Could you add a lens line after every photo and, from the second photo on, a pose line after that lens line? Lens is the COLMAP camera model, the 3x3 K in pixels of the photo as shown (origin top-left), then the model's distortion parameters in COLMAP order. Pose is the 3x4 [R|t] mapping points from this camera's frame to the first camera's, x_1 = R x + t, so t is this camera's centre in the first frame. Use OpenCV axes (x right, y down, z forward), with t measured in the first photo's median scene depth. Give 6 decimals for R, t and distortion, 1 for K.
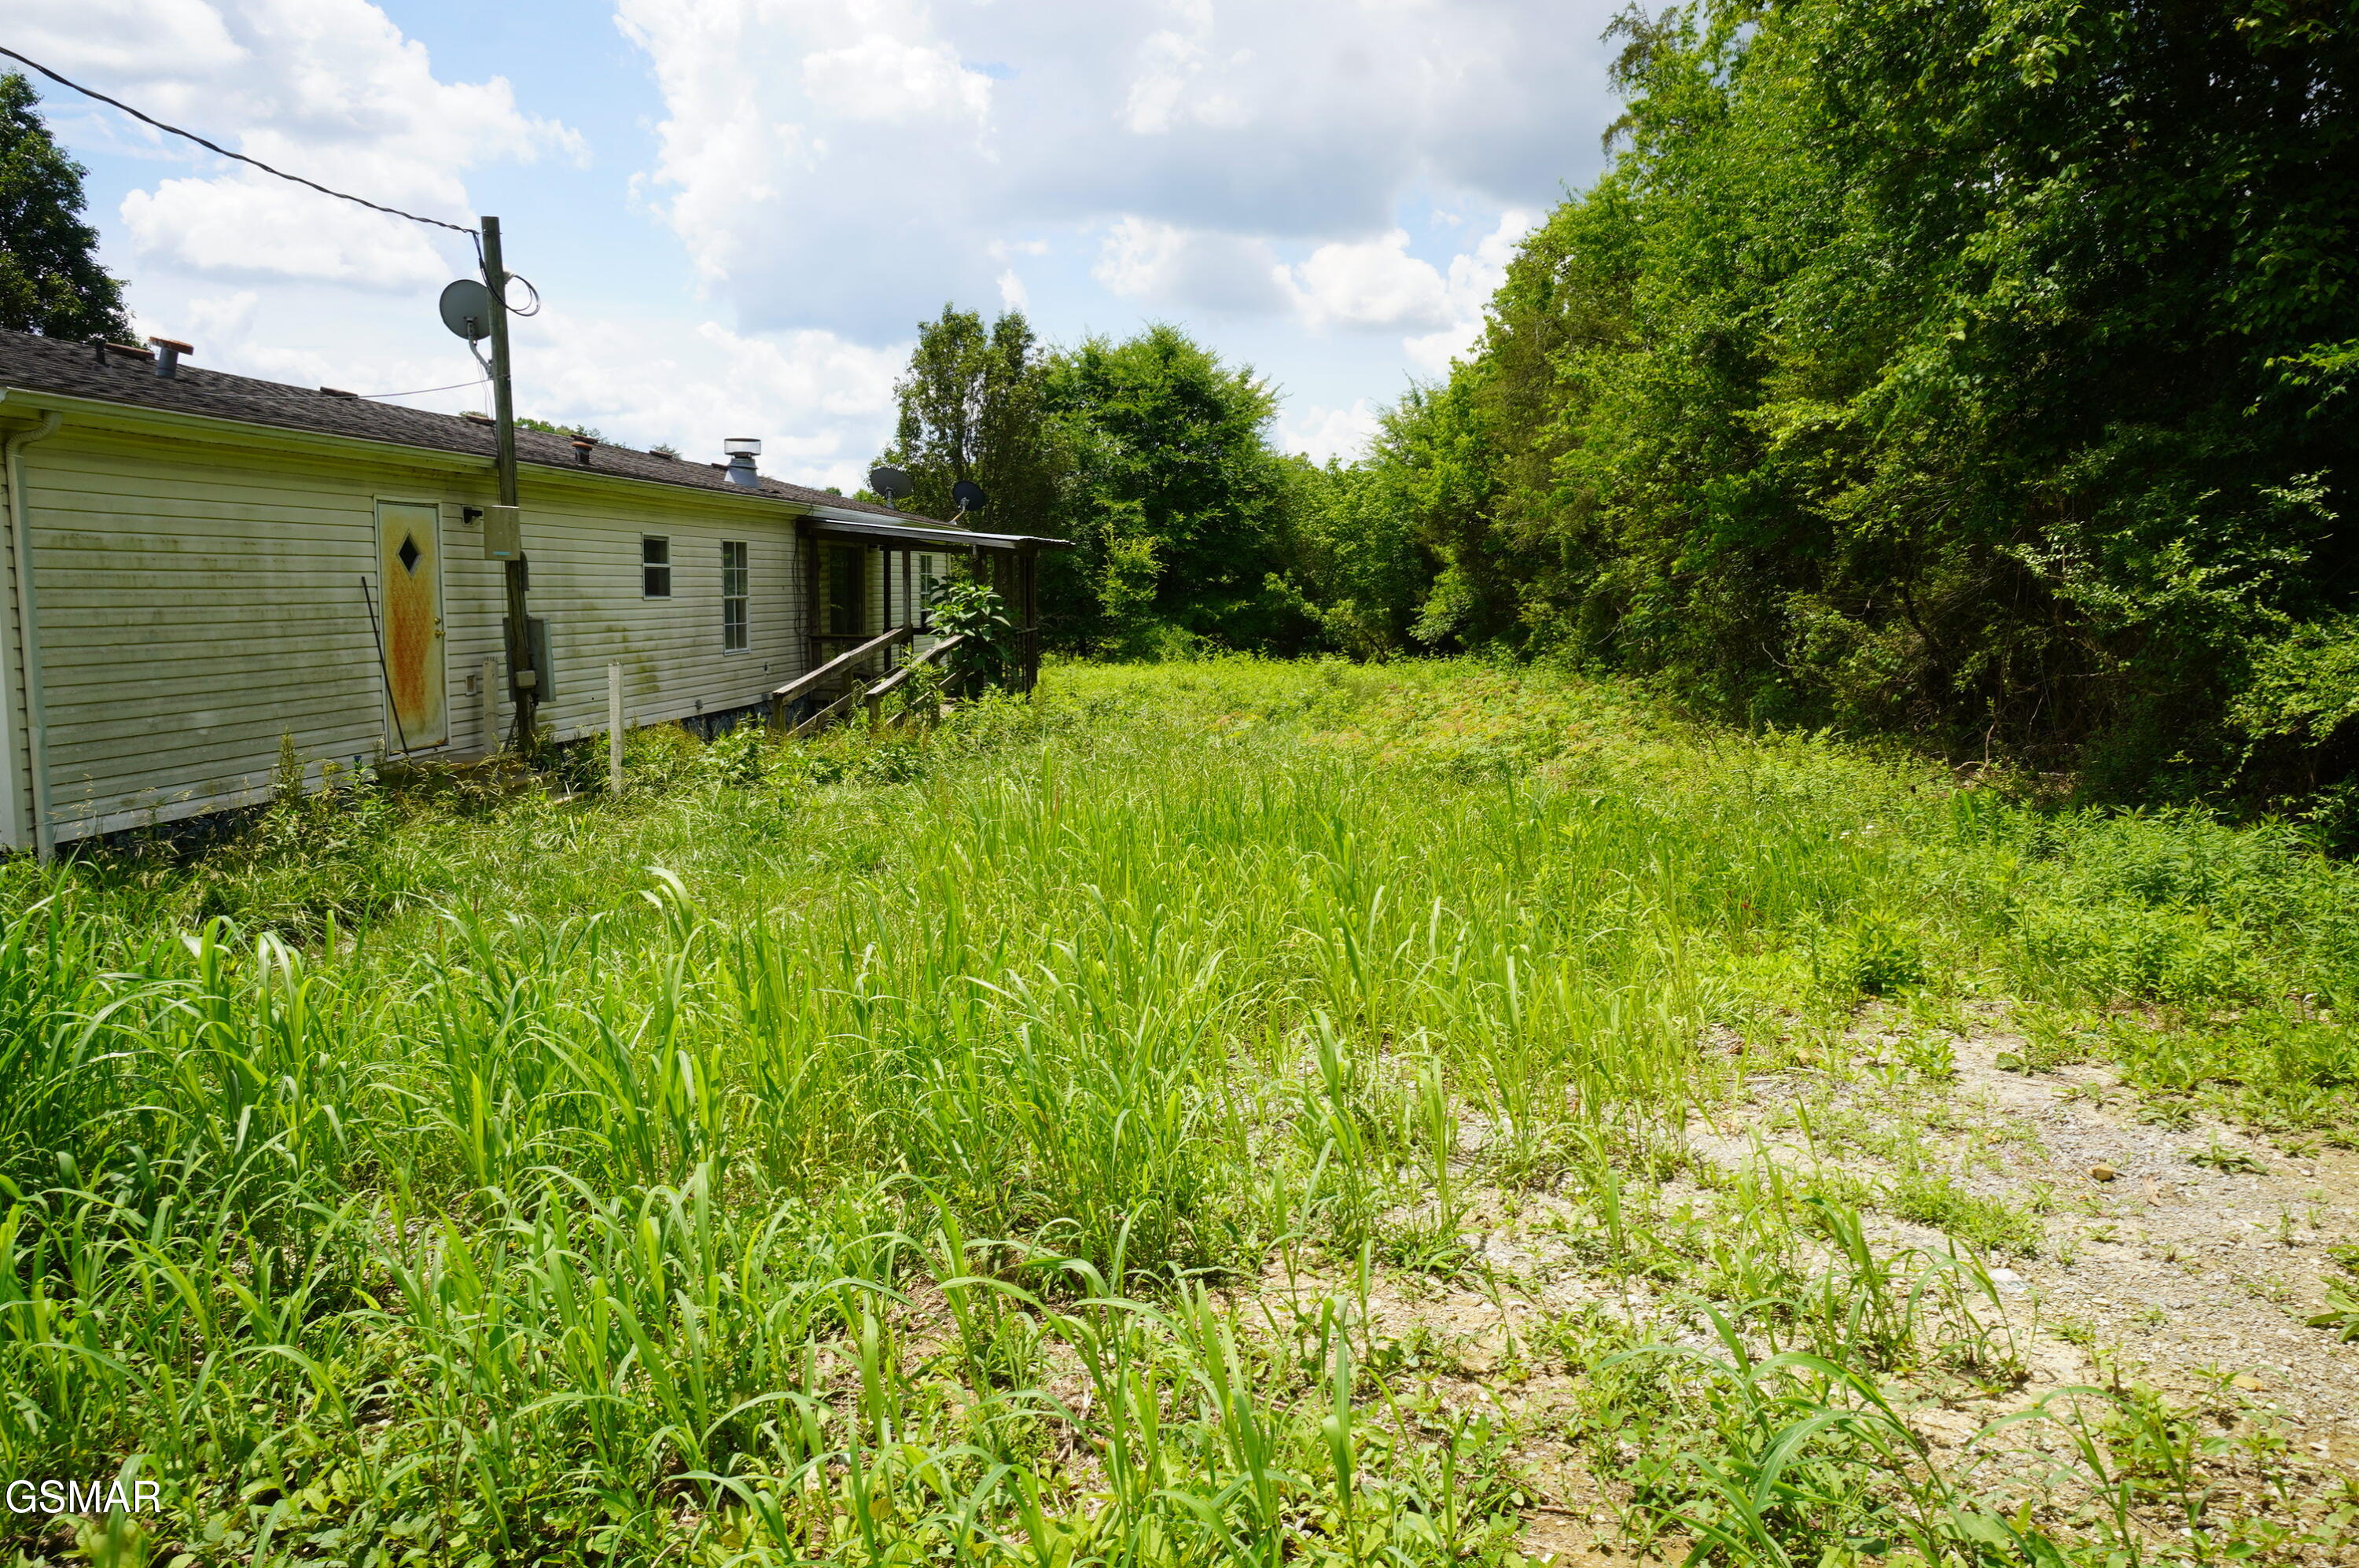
lens RADIAL K [[1769.8, 0, 1179.5], [0, 1769.8, 784.0], [0, 0, 1]] dist [0.036733, 0.014356]
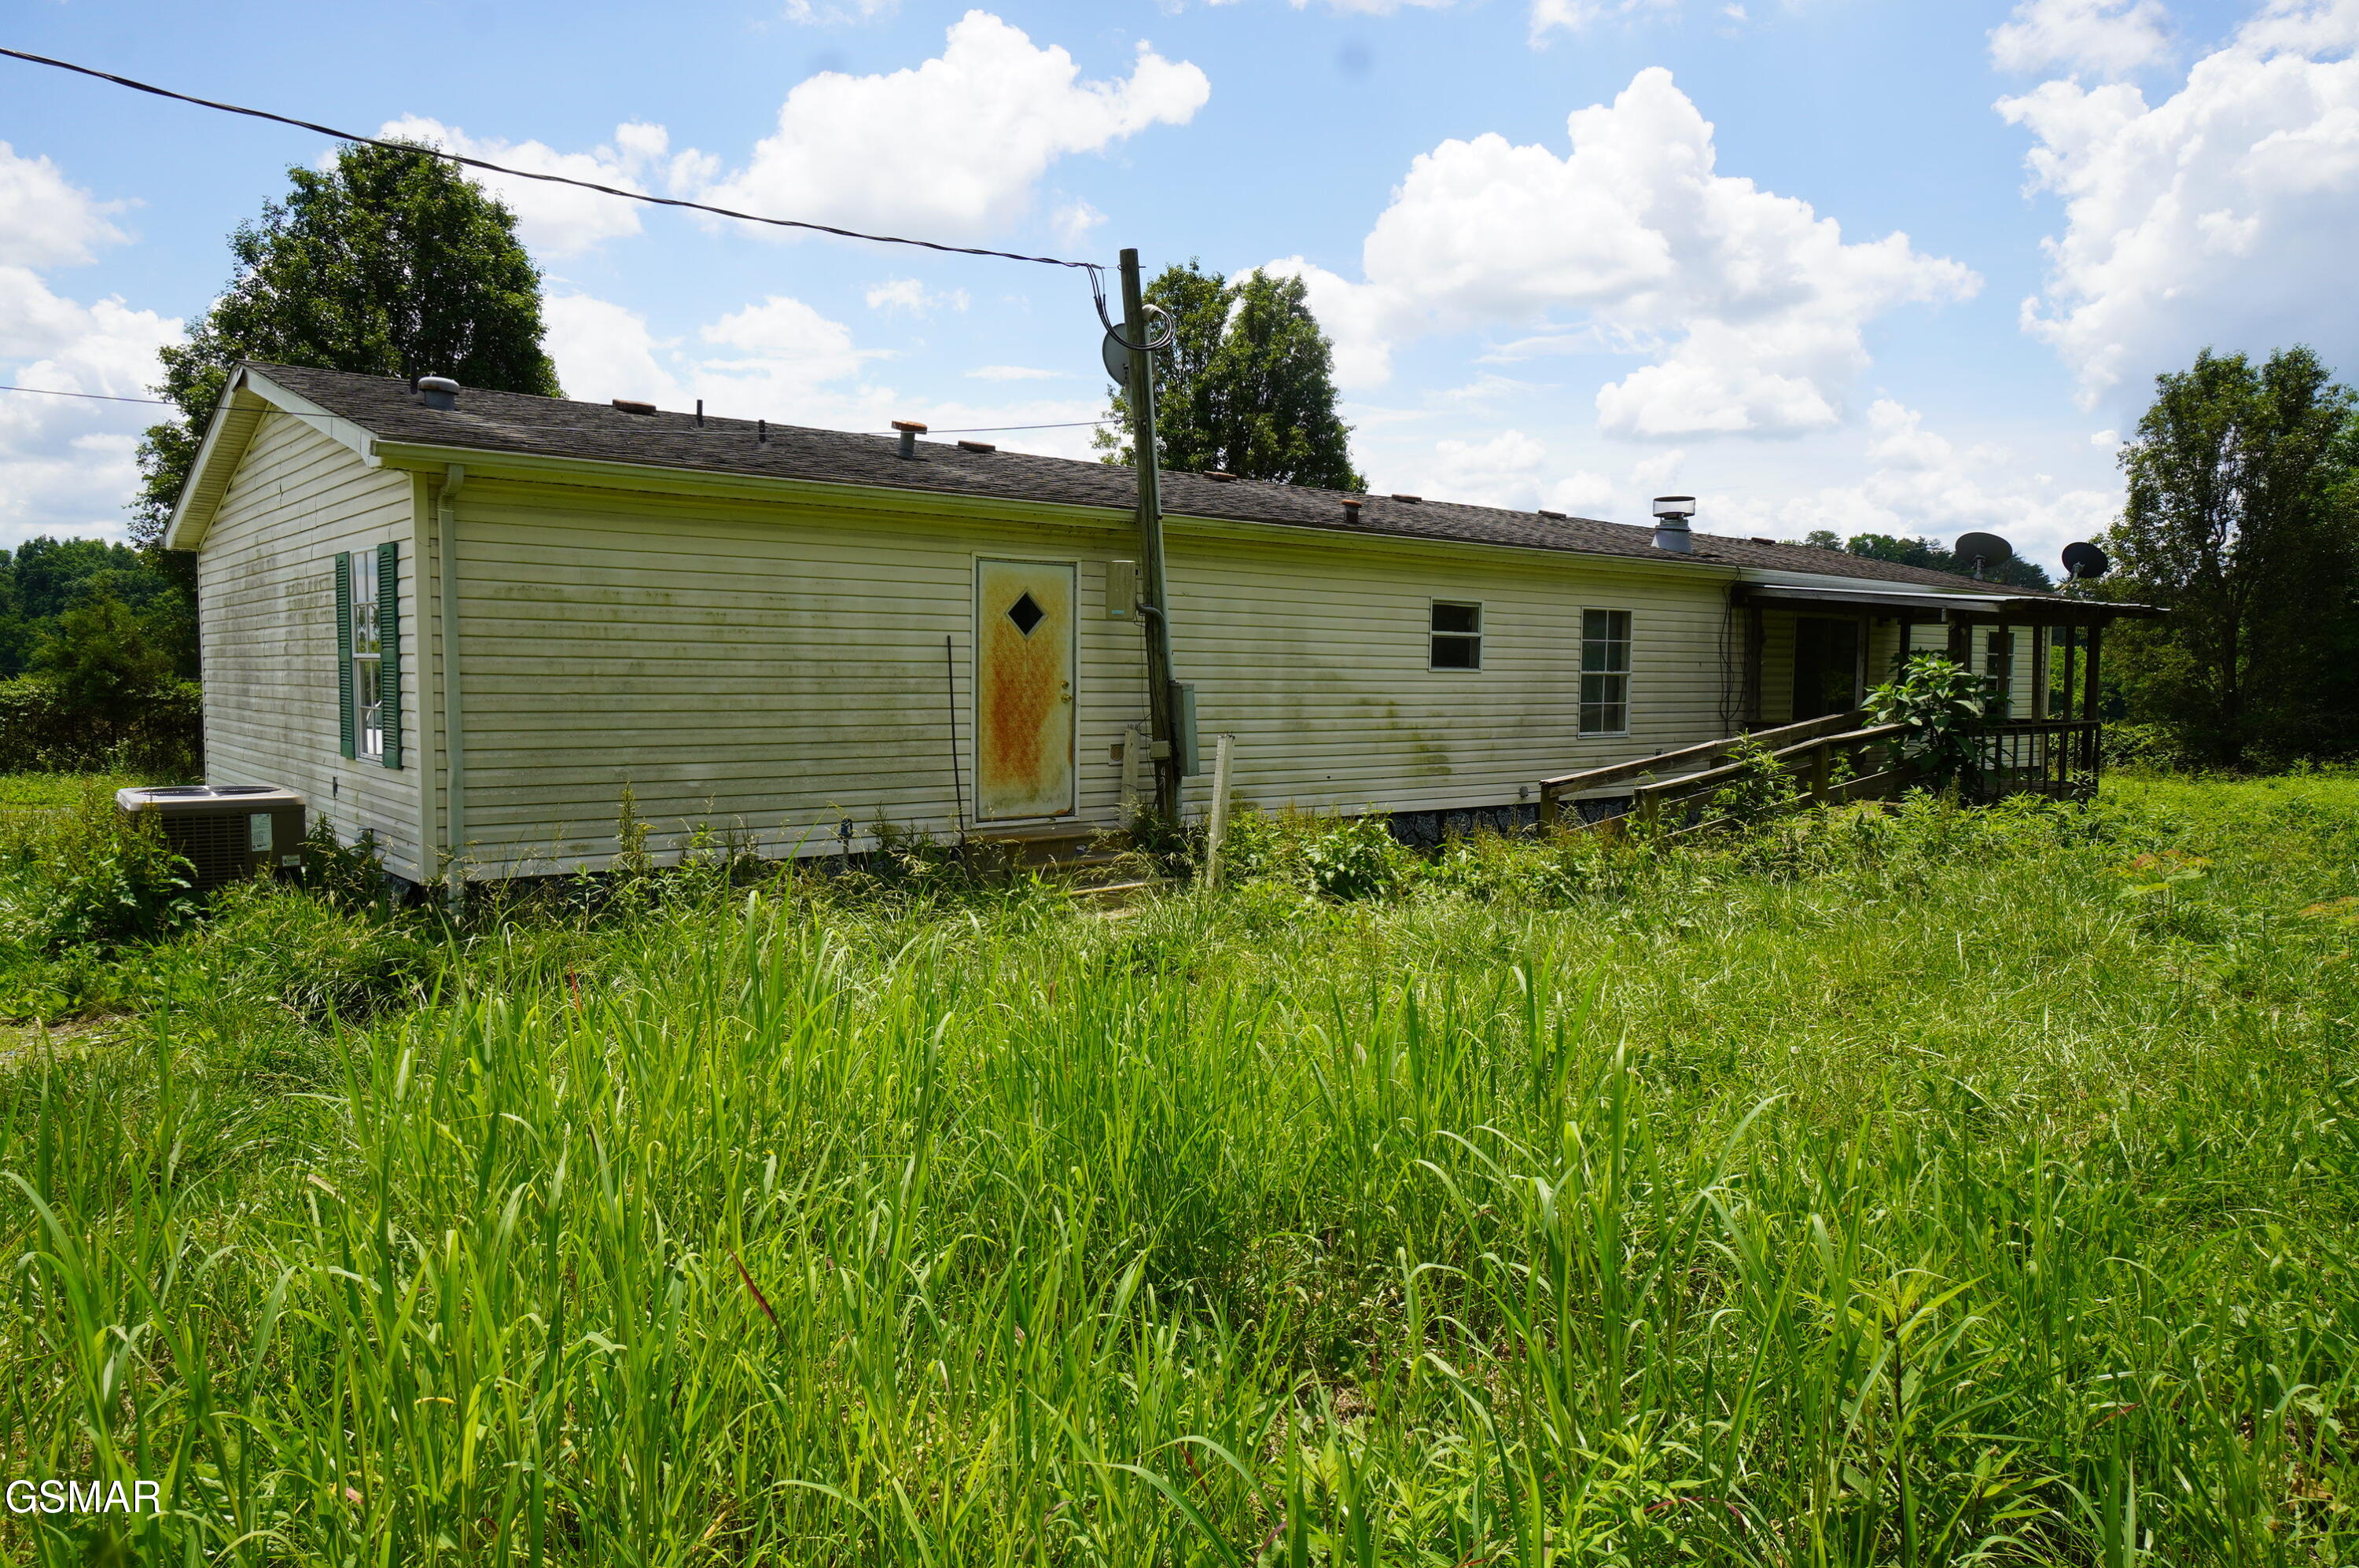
lens RADIAL K [[1597.1, 0, 1180.1], [0, 1597.1, 802.2], [0, 0, 1]] dist [0.013870, -0.001501]
pose [[0.719989, 0.054851, -0.691815, 0.170250], [-0.083002, 0.996522, -0.007372, -0.021627], [0.689004, 0.062729, 0.722038, 0.334324]]
